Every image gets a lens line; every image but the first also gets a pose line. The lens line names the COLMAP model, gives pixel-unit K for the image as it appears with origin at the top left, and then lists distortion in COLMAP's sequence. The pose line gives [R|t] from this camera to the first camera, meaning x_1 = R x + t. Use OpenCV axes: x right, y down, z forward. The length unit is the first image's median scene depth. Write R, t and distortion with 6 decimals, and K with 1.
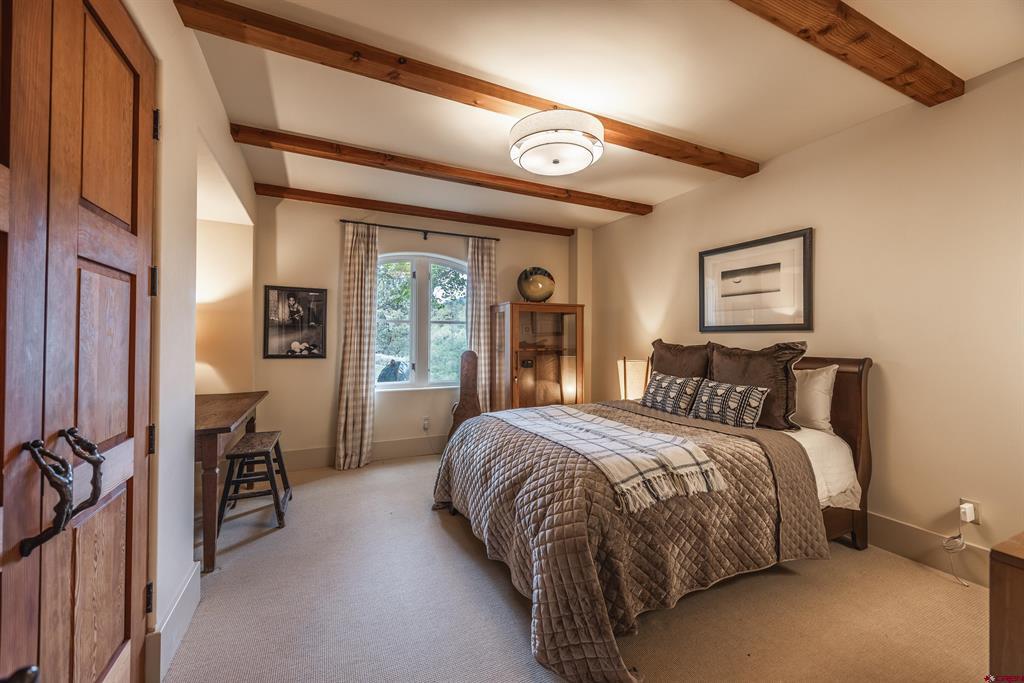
lens RADIAL K [[400.0, 0, 510.7], [0, 400.0, 337.3], [0, 0, 1]] dist [0.009382, 0.000161]
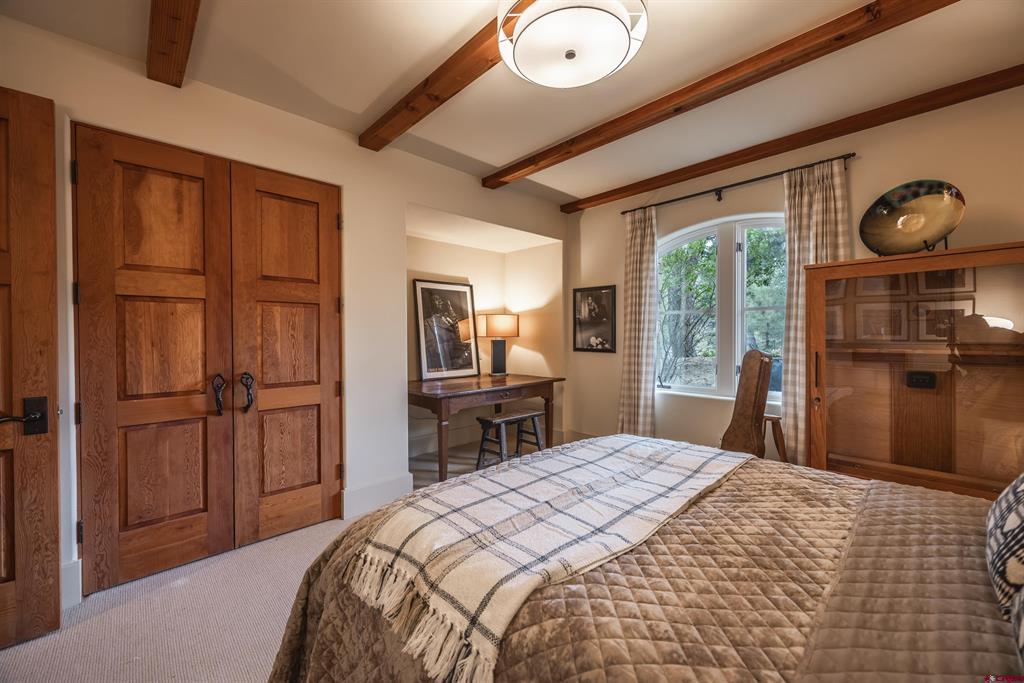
lens RADIAL K [[400.0, 0, 509.6], [0, 400.0, 338.4], [0, 0, 1]] dist [0.009382, 0.000161]
pose [[0.305158, 0.004255, -0.952292, 0.417538], [0.010413, 0.999915, 0.007805, 0.004382], [0.952245, -0.012298, 0.305088, 0.426925]]
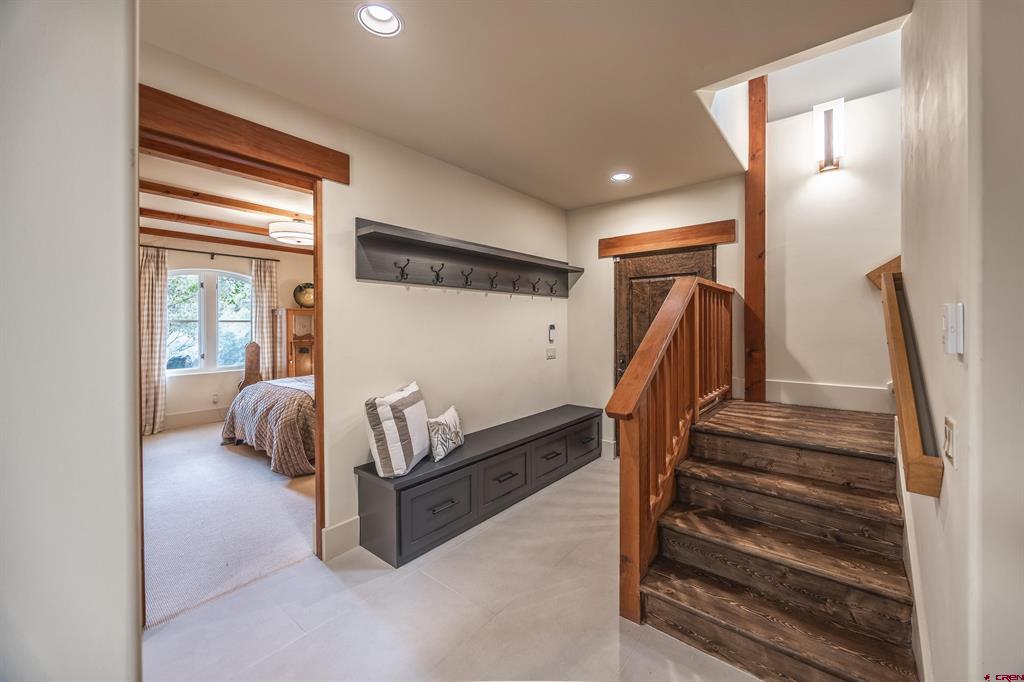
lens RADIAL K [[400.0, 0, 517.4], [0, 400.0, 325.8], [0, 0, 1]] dist [0.009382, 0.000161]
pose [[0.904841, -0.009398, 0.425645, 0.140028], [0.004404, 0.999909, 0.012716, -0.041032], [-0.425726, -0.009631, 0.904801, -0.679720]]
